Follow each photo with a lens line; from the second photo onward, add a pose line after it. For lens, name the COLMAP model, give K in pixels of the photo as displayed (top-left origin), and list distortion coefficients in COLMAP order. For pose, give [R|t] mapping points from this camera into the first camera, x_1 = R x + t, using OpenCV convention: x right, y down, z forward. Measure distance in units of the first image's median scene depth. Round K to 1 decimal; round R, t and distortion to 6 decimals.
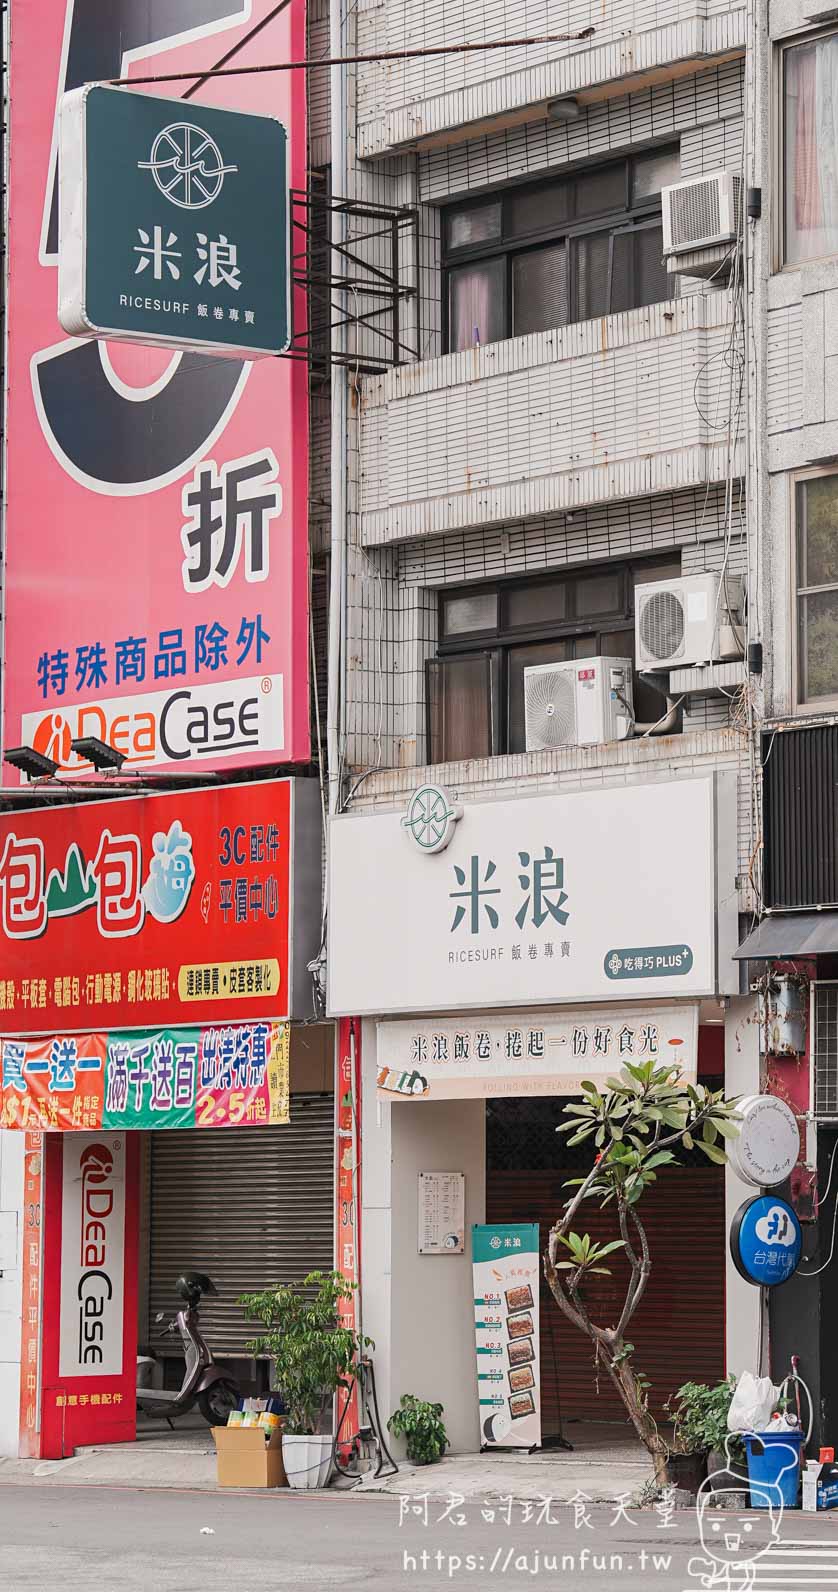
lens RADIAL K [[4920.2, 0, 420.8], [0, 4920.2, 795.5], [0, 0, 1]] dist [0.399825, 0.000000]
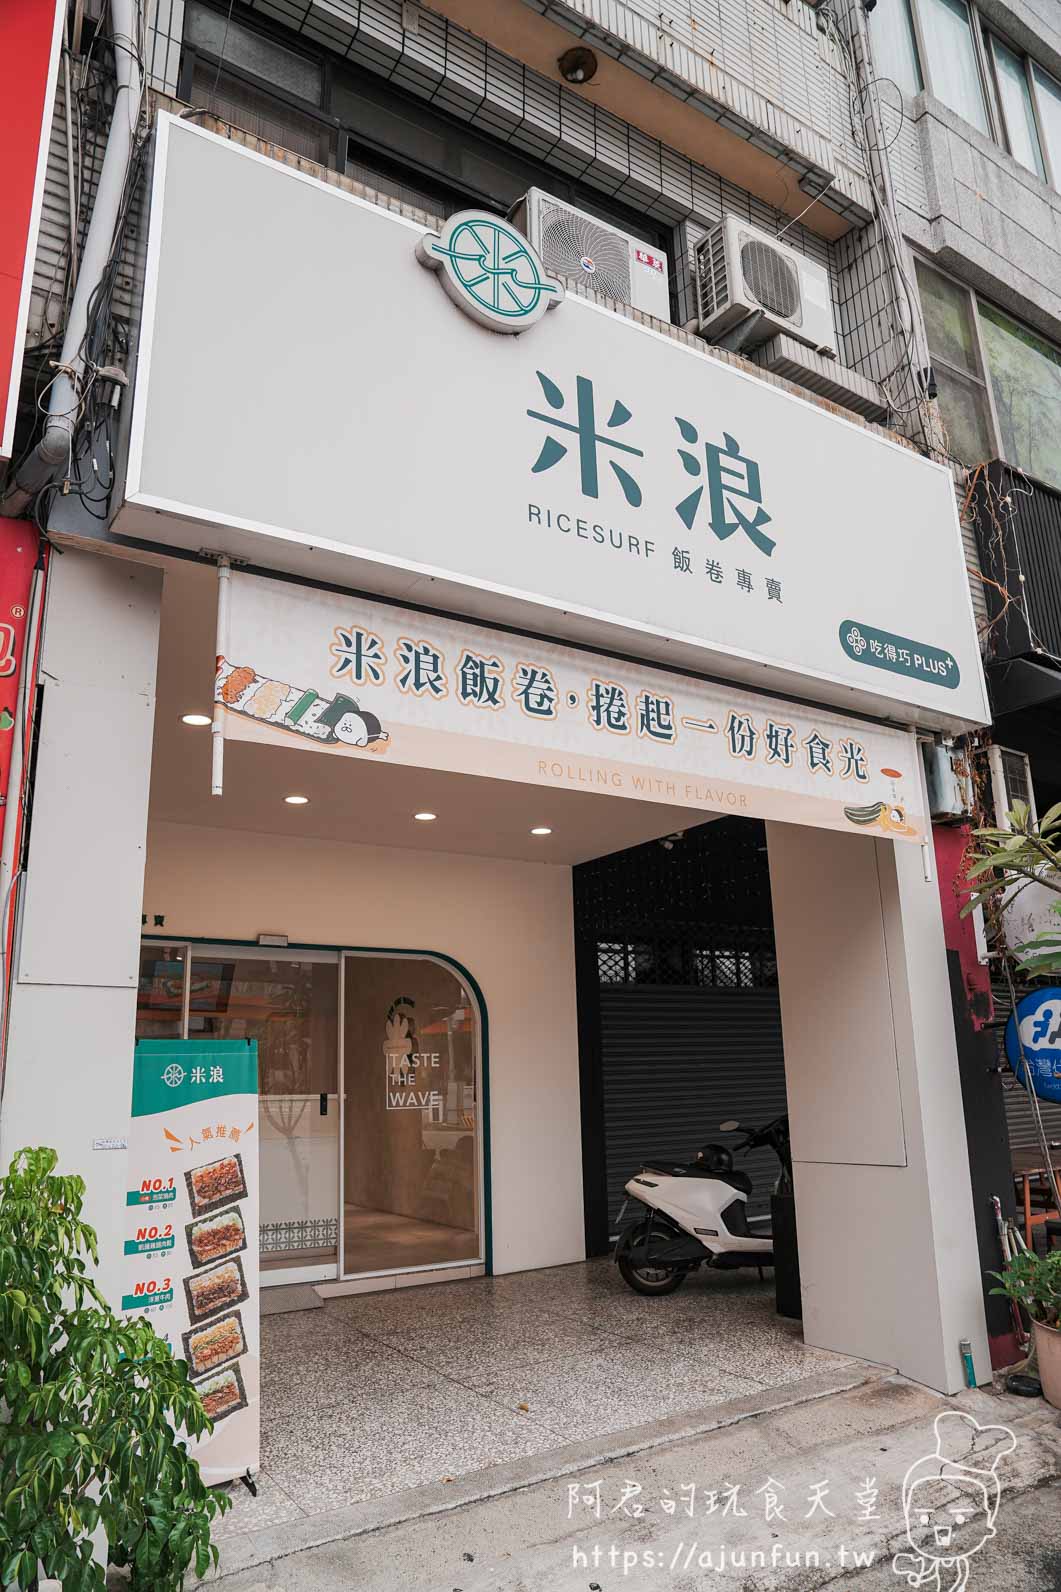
lens RADIAL K [[1083.5, 0, 531.9], [0, 1083.5, 809.8], [0, 0, 1]] dist [-0.075802, 0.003750]
pose [[0.064975, 0.241221, 0.968293, -0.098803], [-0.058612, 0.969590, -0.237611, 0.091653], [-0.996164, -0.041315, 0.077138, 0.994446]]
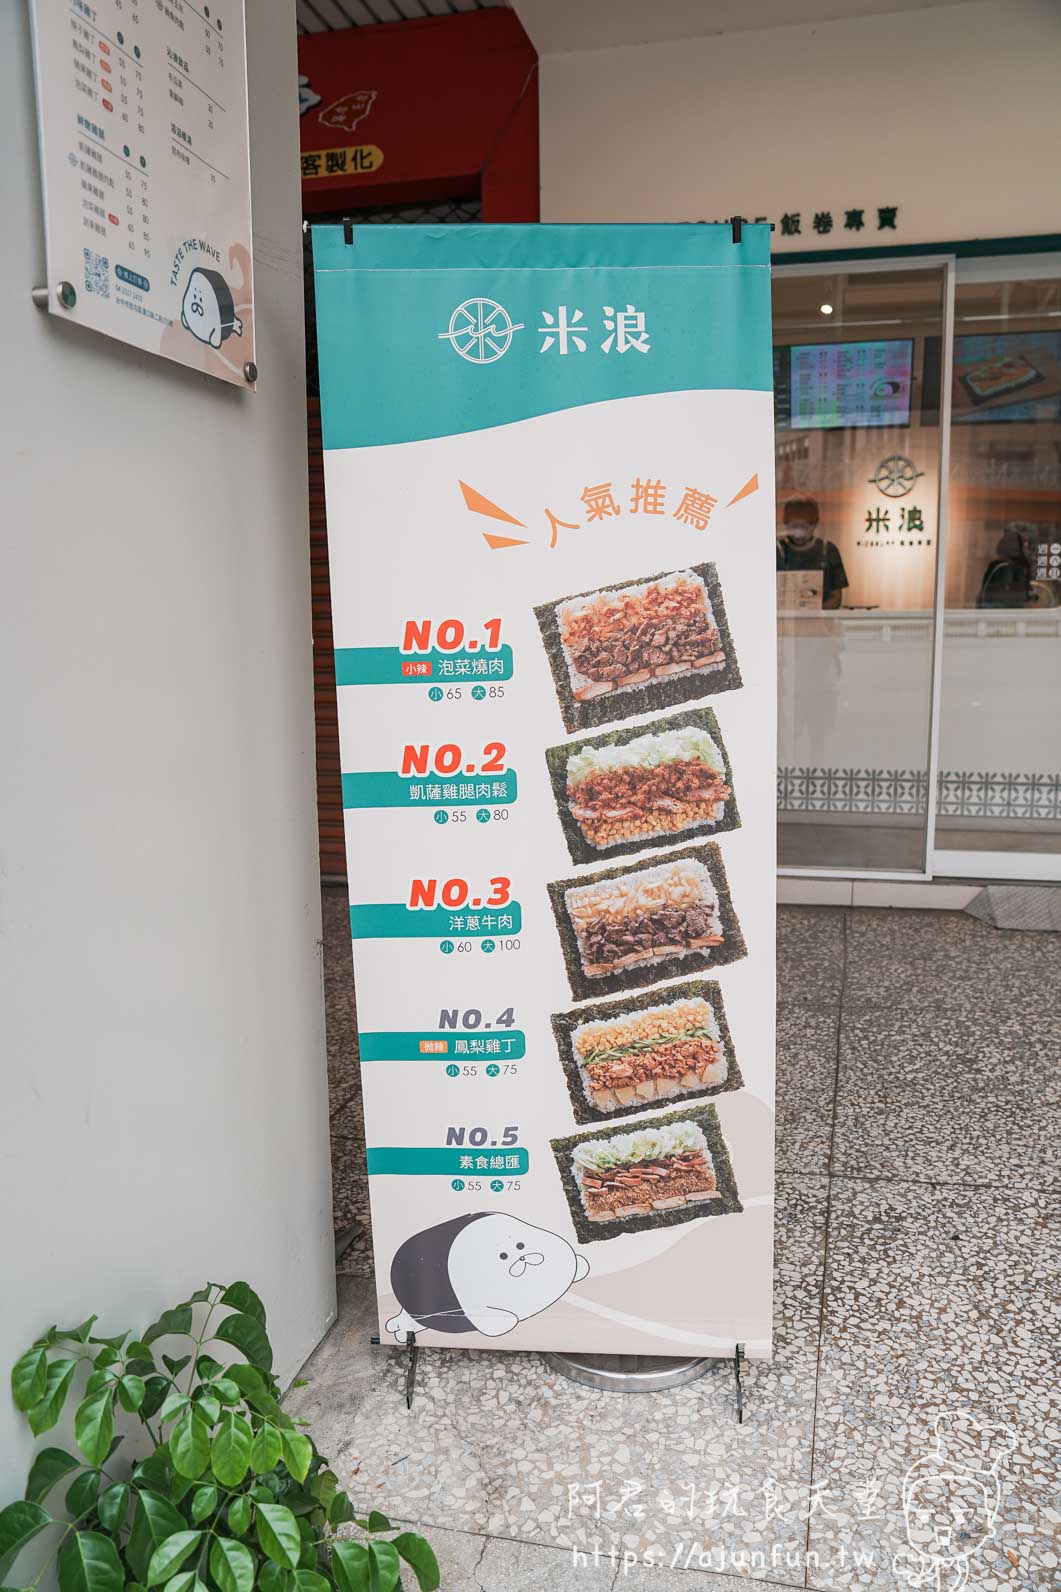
lens RADIAL K [[1148.9, 0, 533.3], [0, 1148.9, 806.2], [0, 0, 1]] dist [-0.082347, 0.004579]
pose [[0.783671, -0.104641, 0.612299, -0.010108], [-0.043655, 0.973994, 0.222328, 0.101933], [-0.619640, -0.200962, 0.758723, 1.003661]]
